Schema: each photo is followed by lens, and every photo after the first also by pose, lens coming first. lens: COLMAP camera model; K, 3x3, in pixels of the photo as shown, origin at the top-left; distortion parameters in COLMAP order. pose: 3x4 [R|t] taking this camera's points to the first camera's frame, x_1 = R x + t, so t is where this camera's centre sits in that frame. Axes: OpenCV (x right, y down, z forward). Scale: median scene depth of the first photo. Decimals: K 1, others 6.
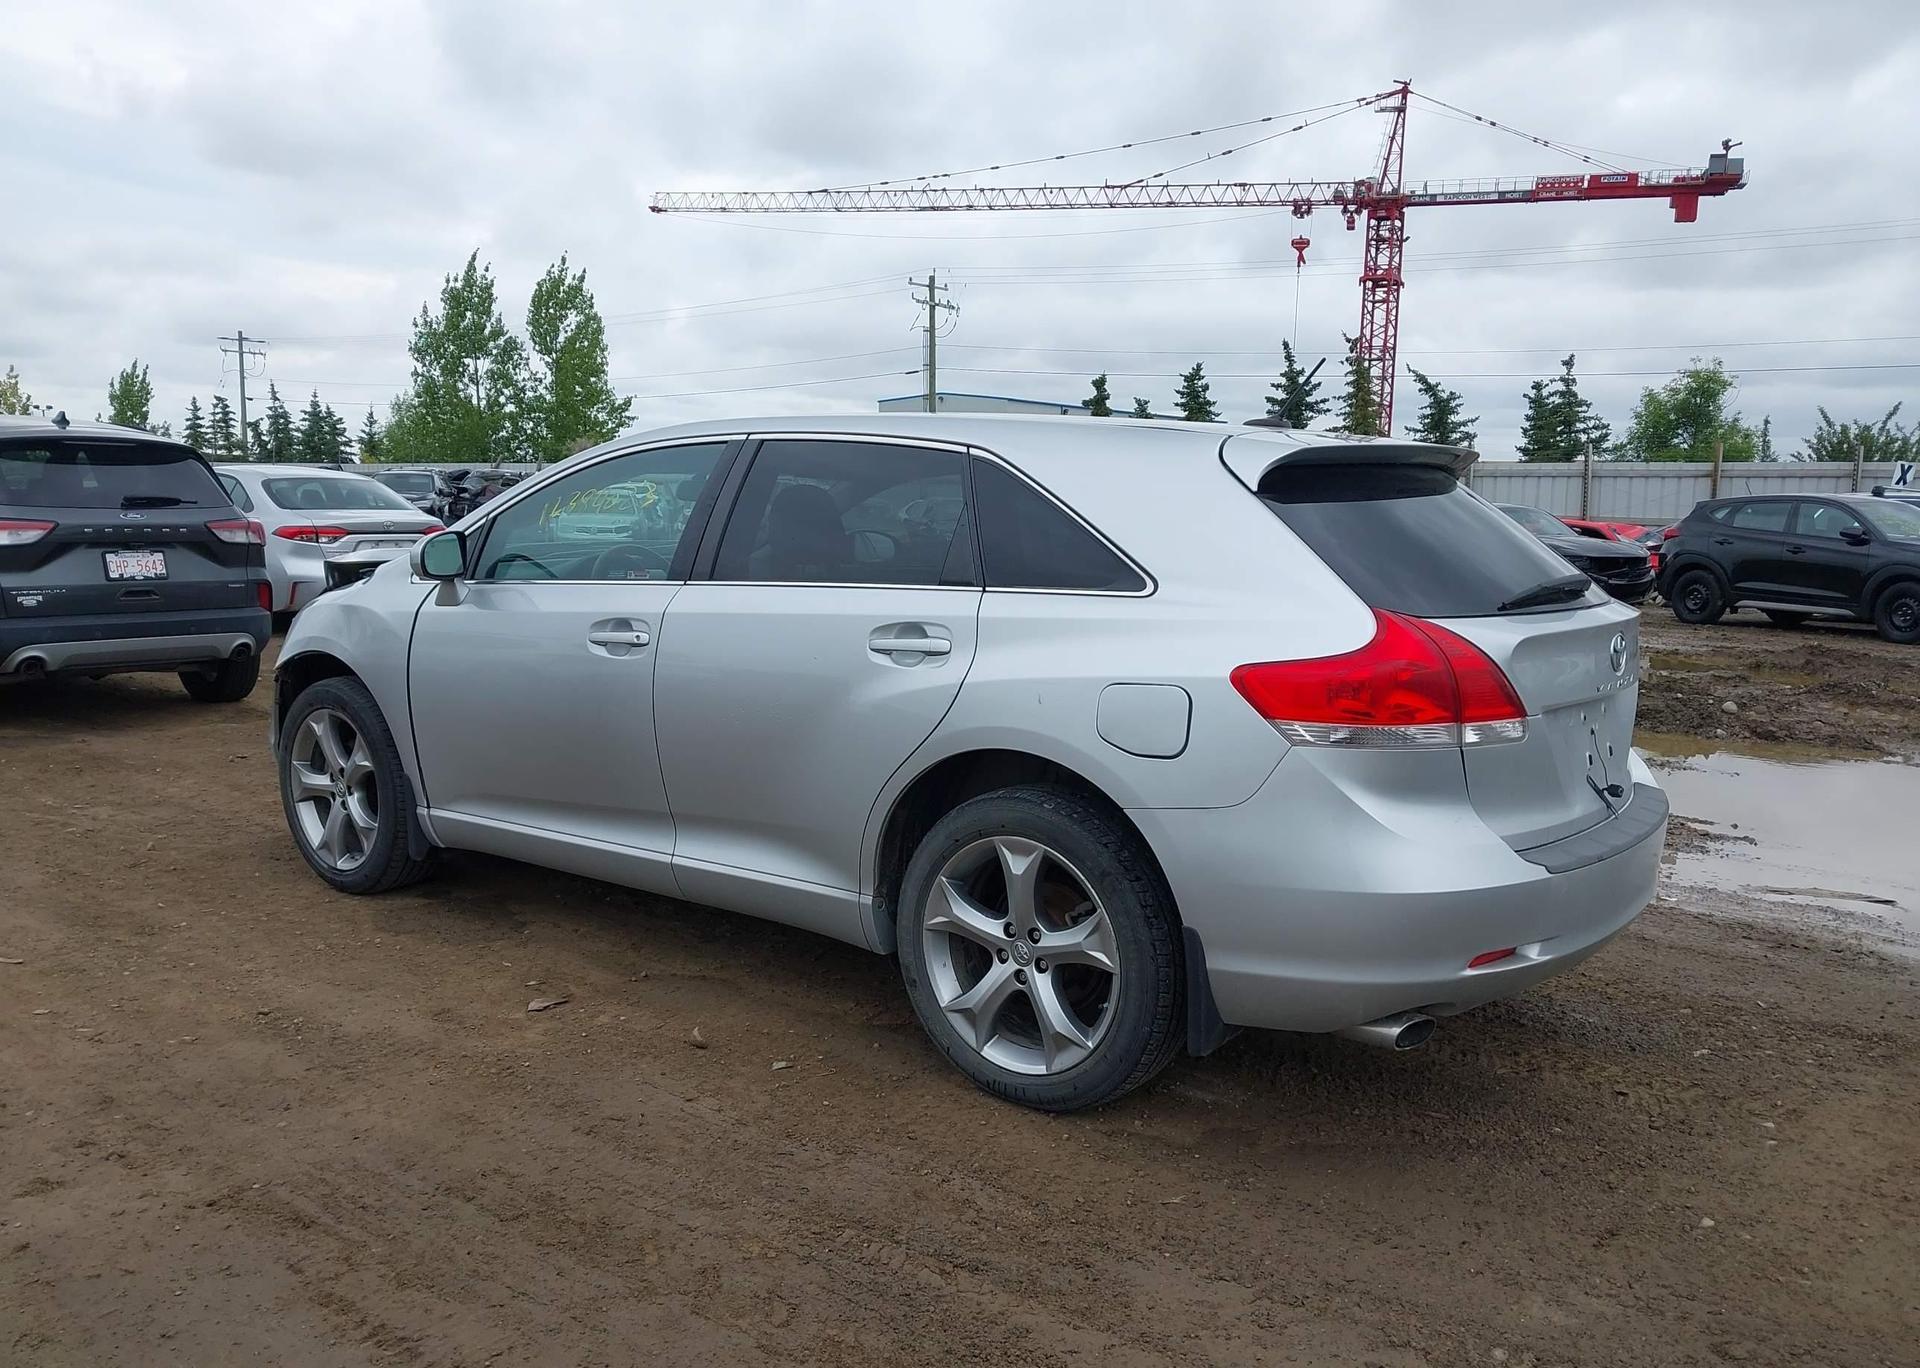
lens RADIAL K [[1504.2, 0, 944.1], [0, 1504.2, 733.0], [0, 0, 1]] dist [0.042029, -0.061942]
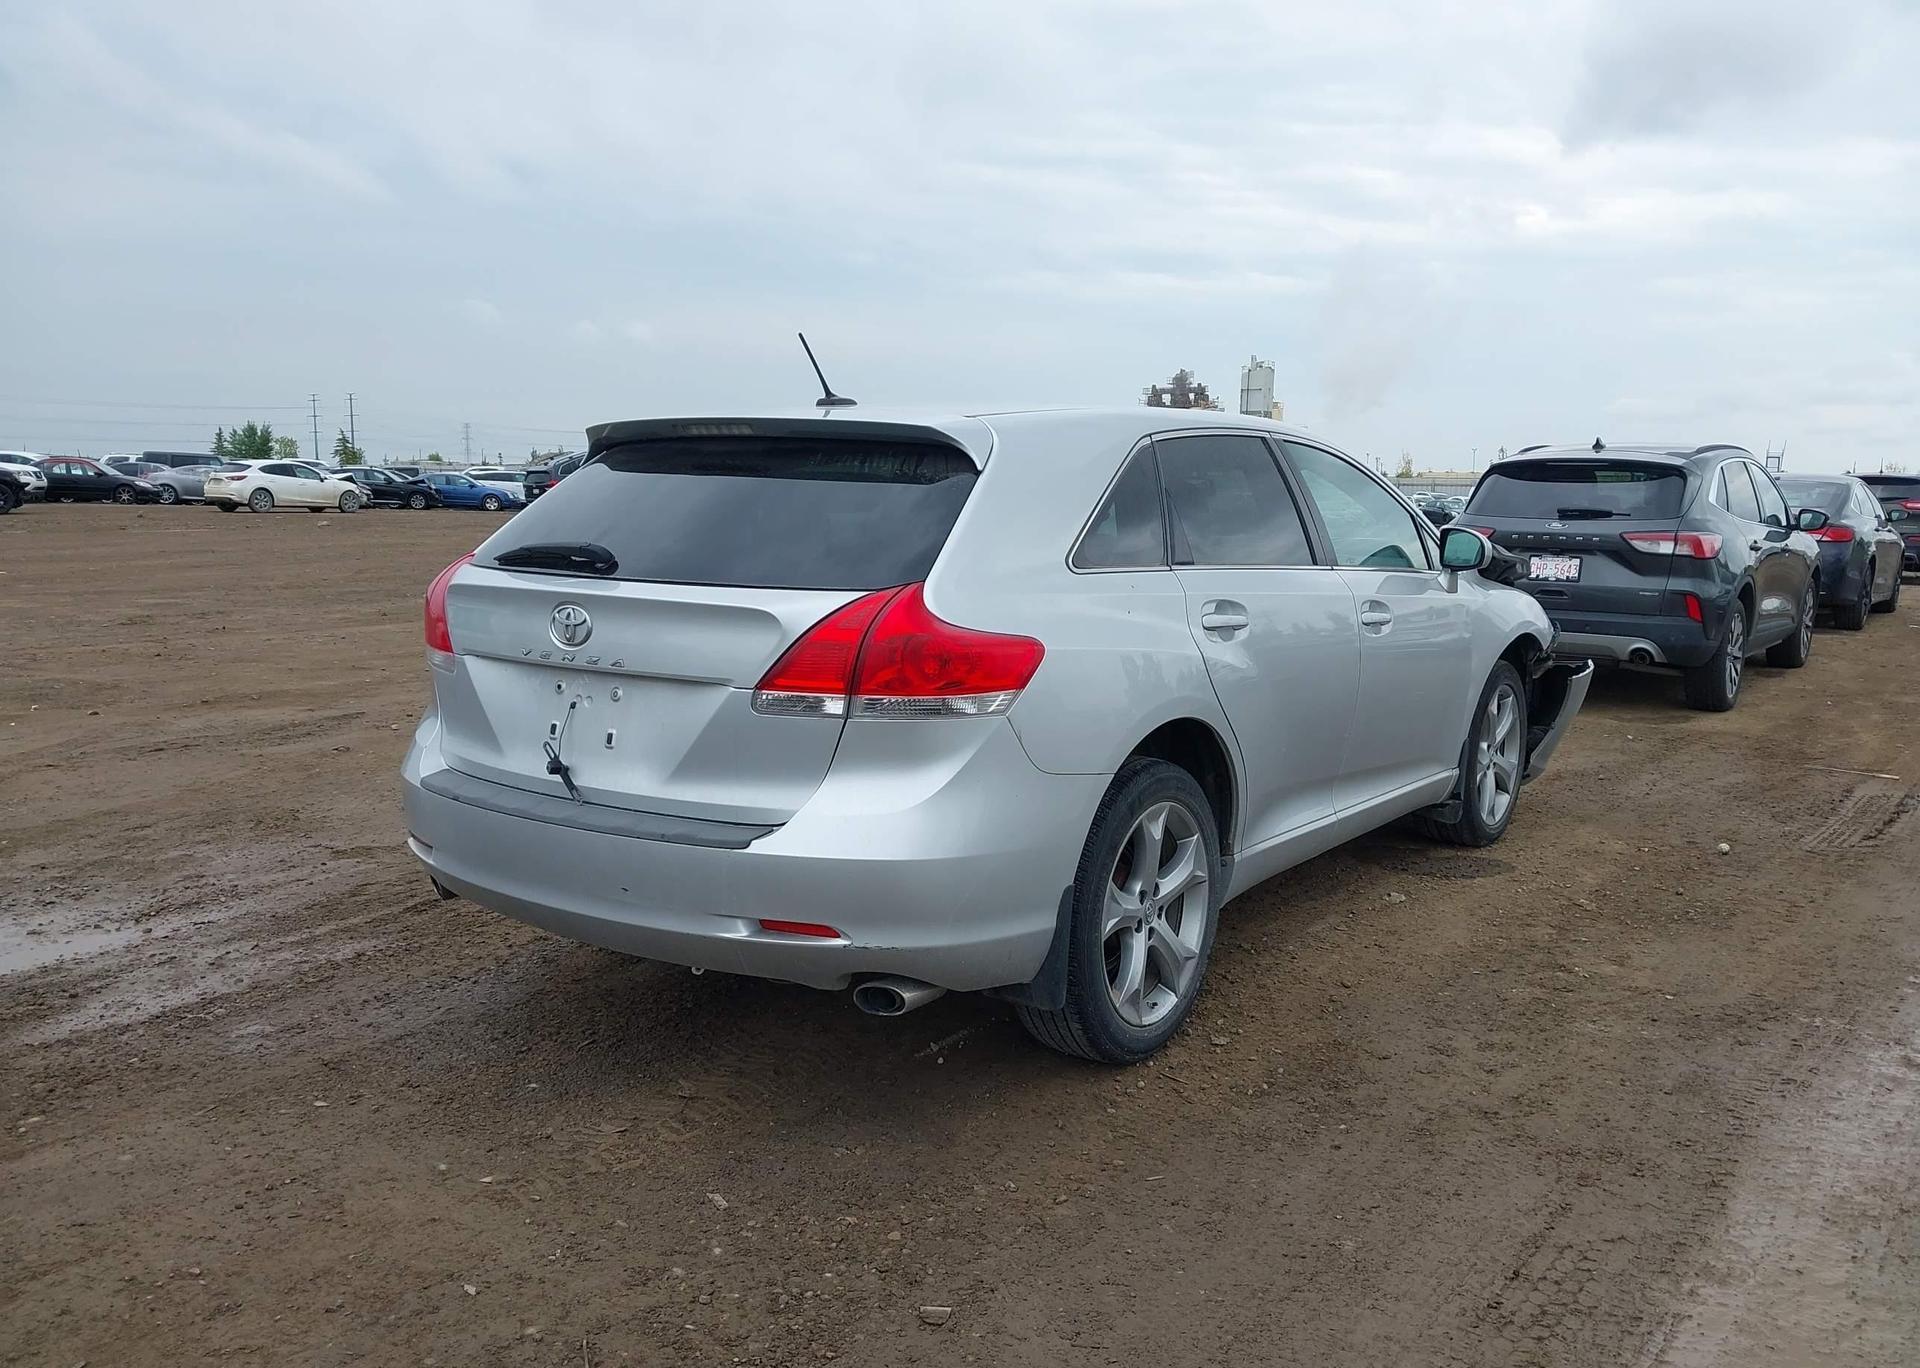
lens RADIAL K [[1504.2, 0, 958.5], [0, 1504.2, 694.1], [0, 0, 1]] dist [0.042029, -0.061942]
pose [[0.025075, 0.115429, -0.992999, 0.572805], [-0.167062, 0.979827, 0.109680, -0.063968], [0.985627, 0.163142, 0.043853, 0.491866]]
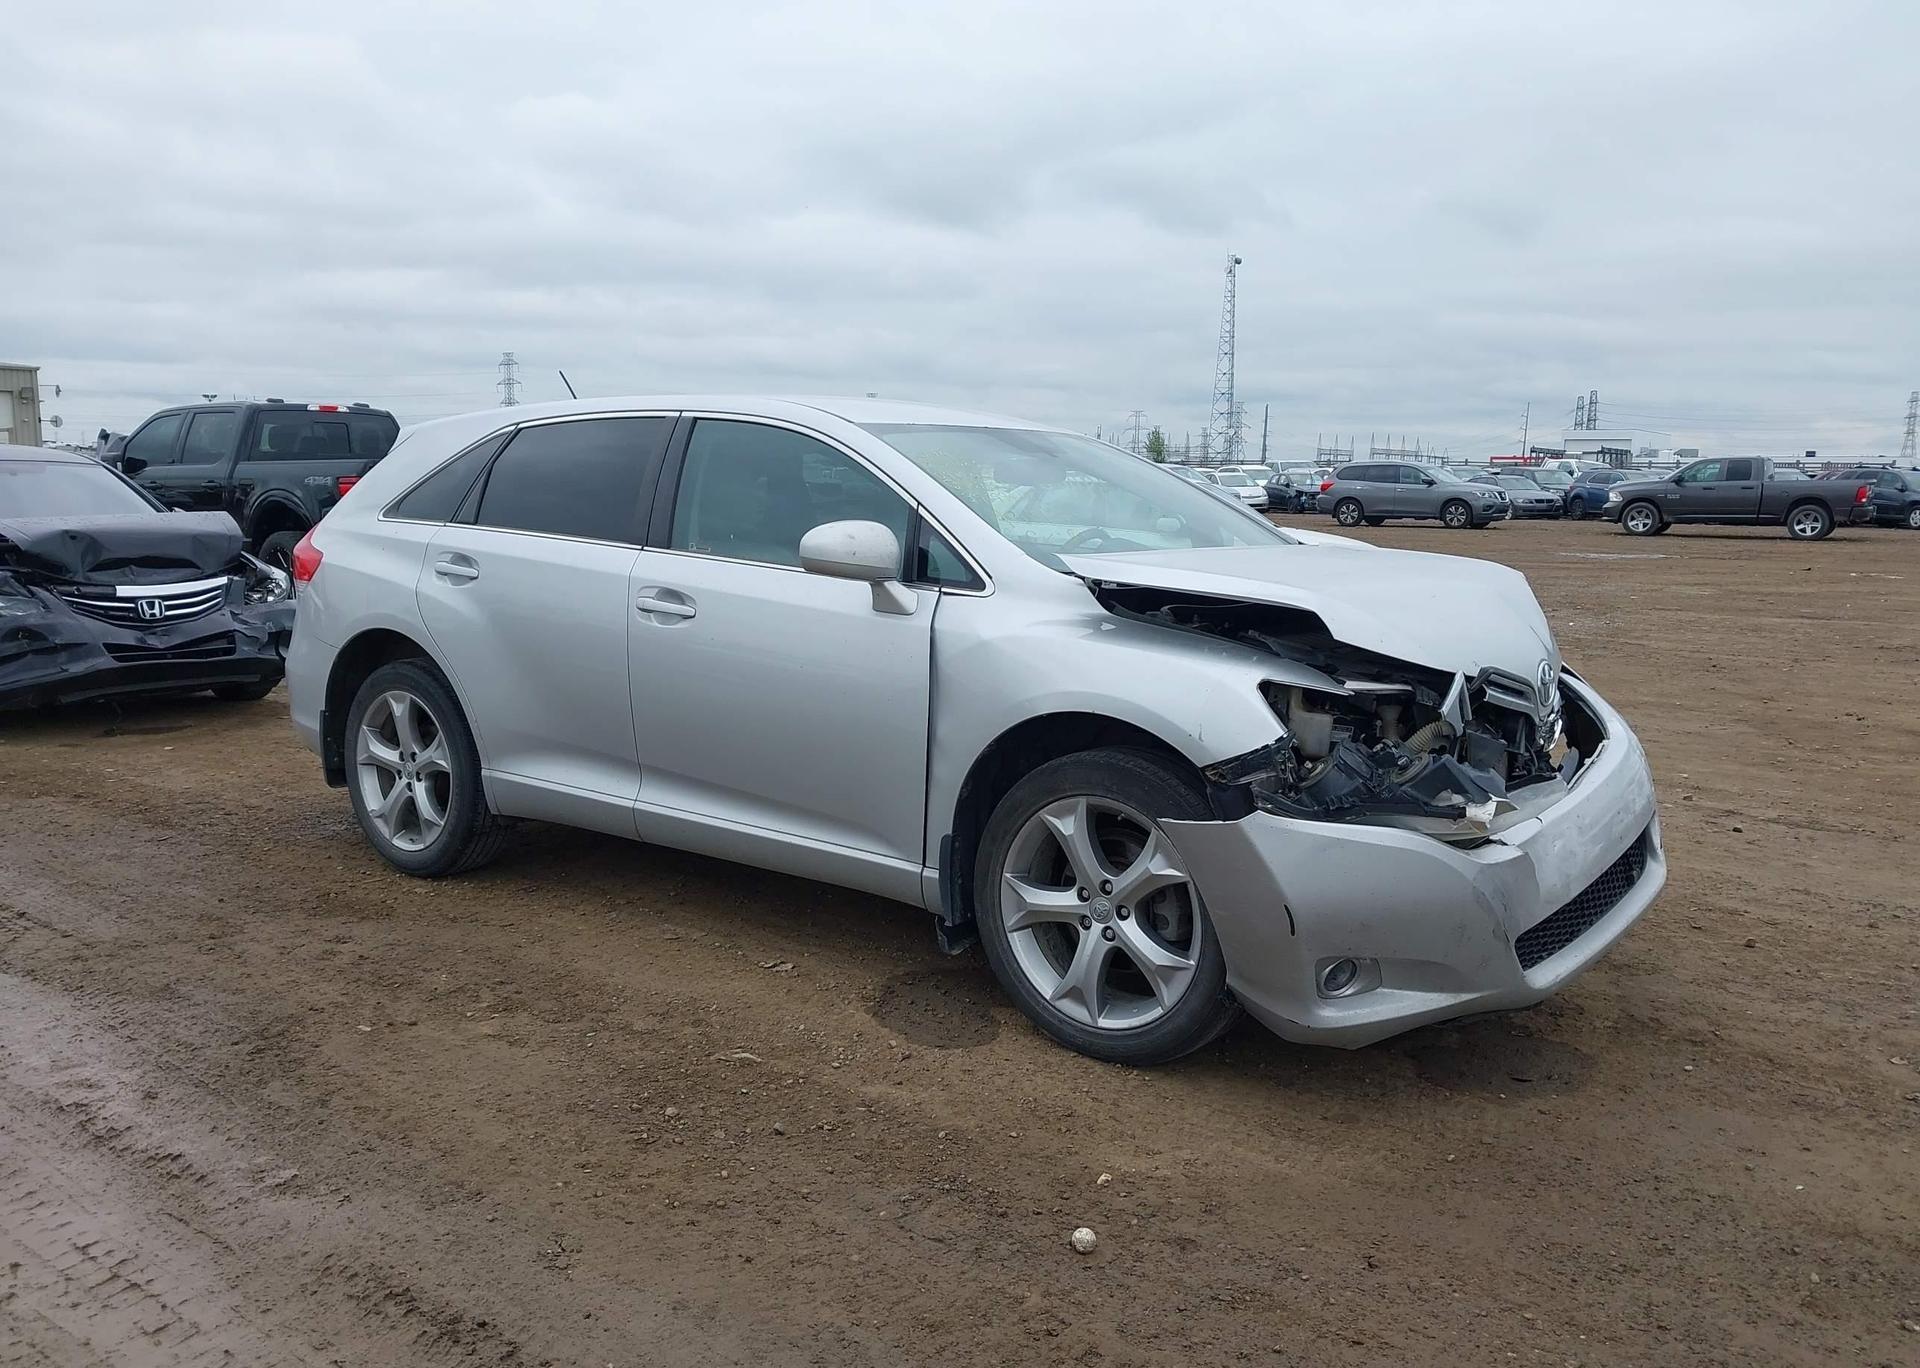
lens RADIAL K [[1504.2, 0, 958.2], [0, 1504.2, 728.6], [0, 0, 1]] dist [0.042029, -0.061942]
pose [[-0.999357, -0.035128, -0.007249, -0.069851], [-0.035638, 0.949623, 0.311362, -0.177782], [-0.004053, 0.311420, -0.950264, 1.151748]]
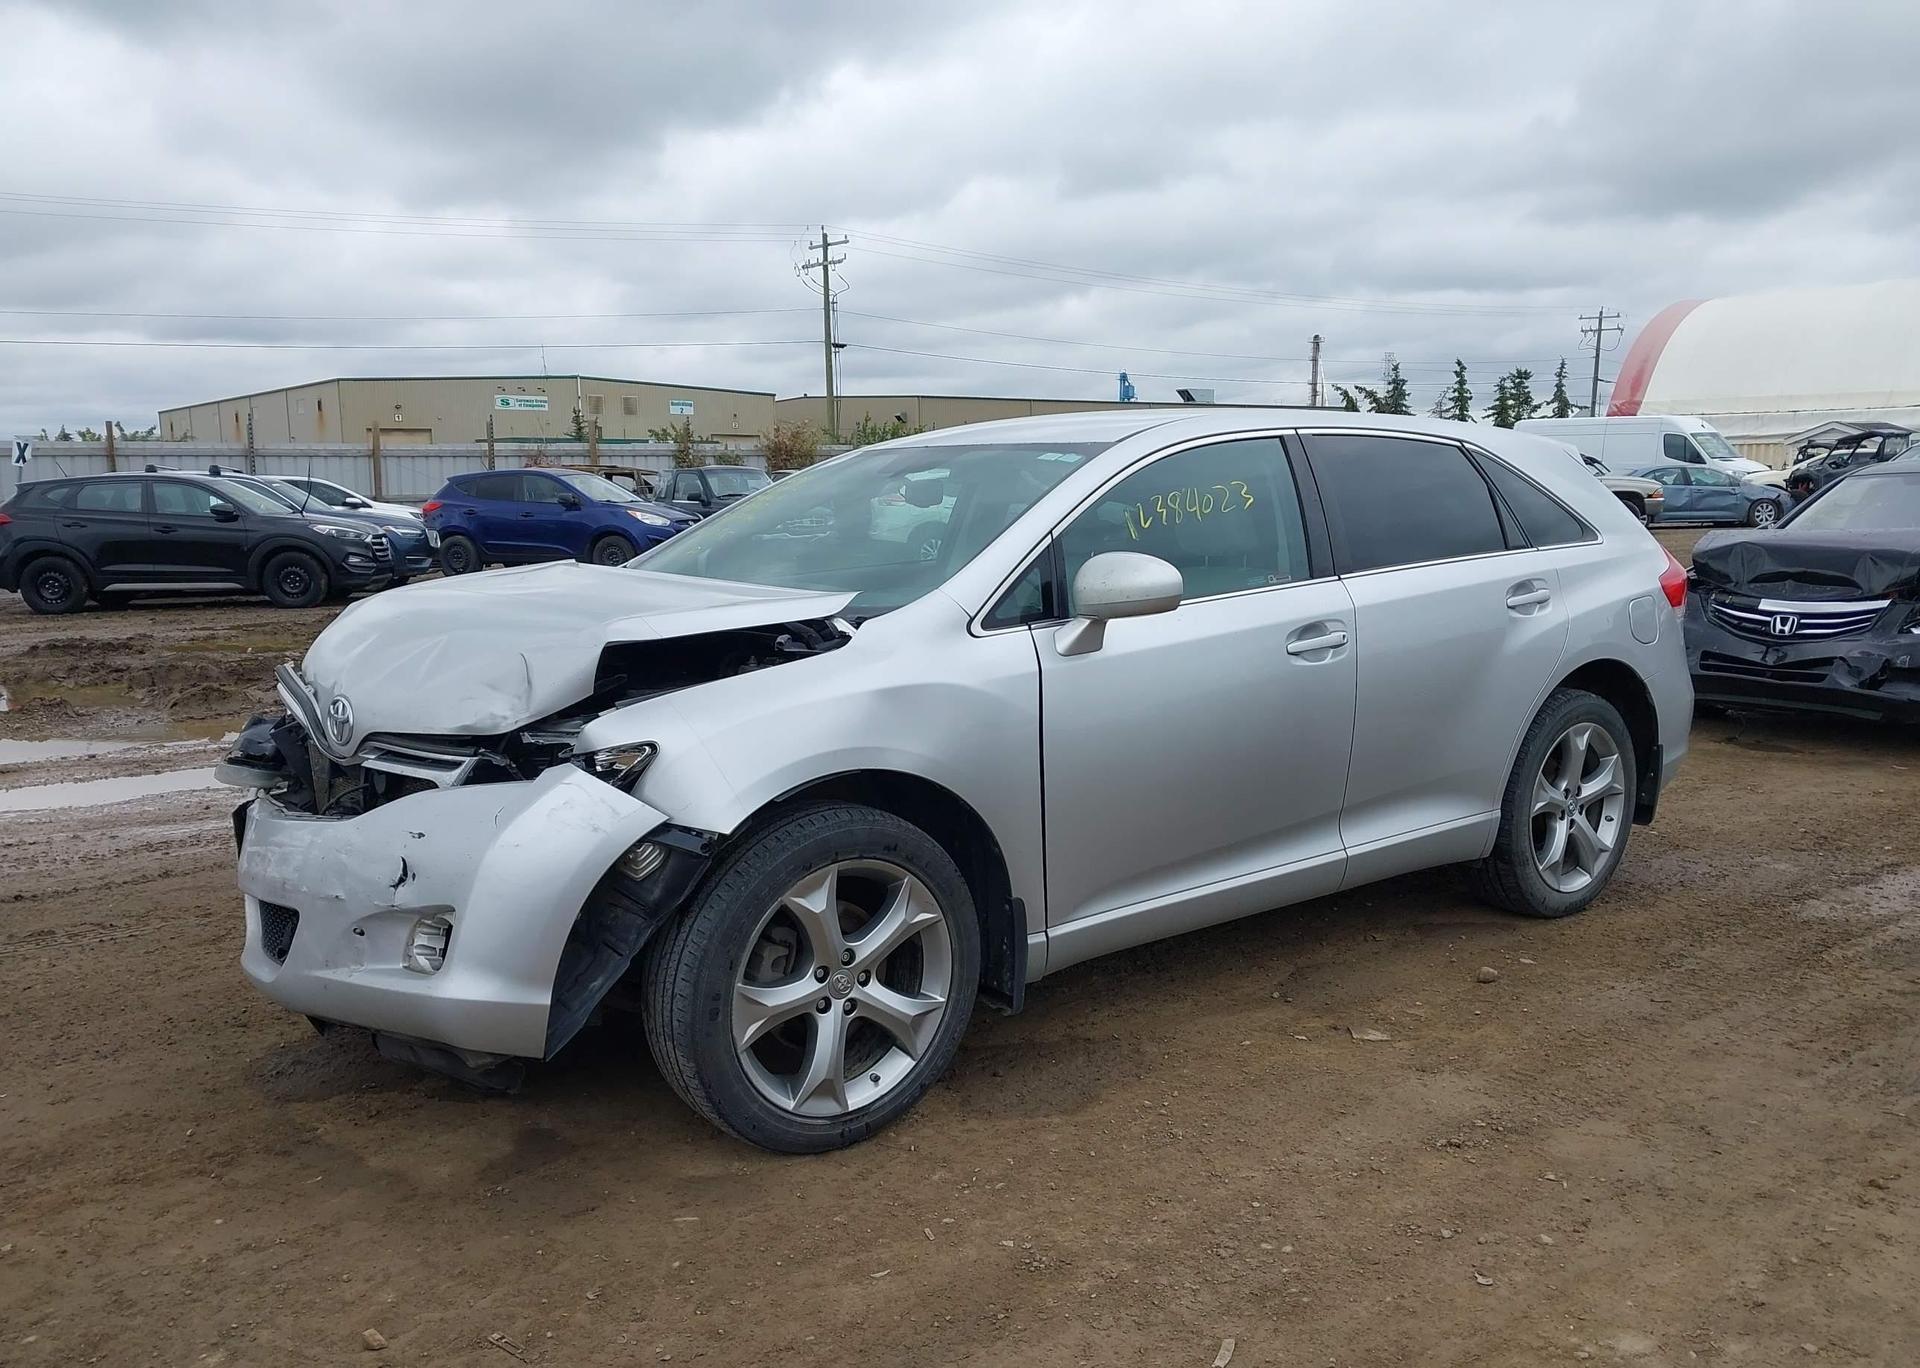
lens RADIAL K [[1504.2, 0, 935.9], [0, 1504.2, 730.0], [0, 0, 1]] dist [0.042029, -0.061942]
pose [[0.279219, -0.180100, 0.943187, -0.581049], [0.167193, 0.976368, 0.136940, -0.087422], [-0.945560, 0.119458, 0.302731, 0.459063]]
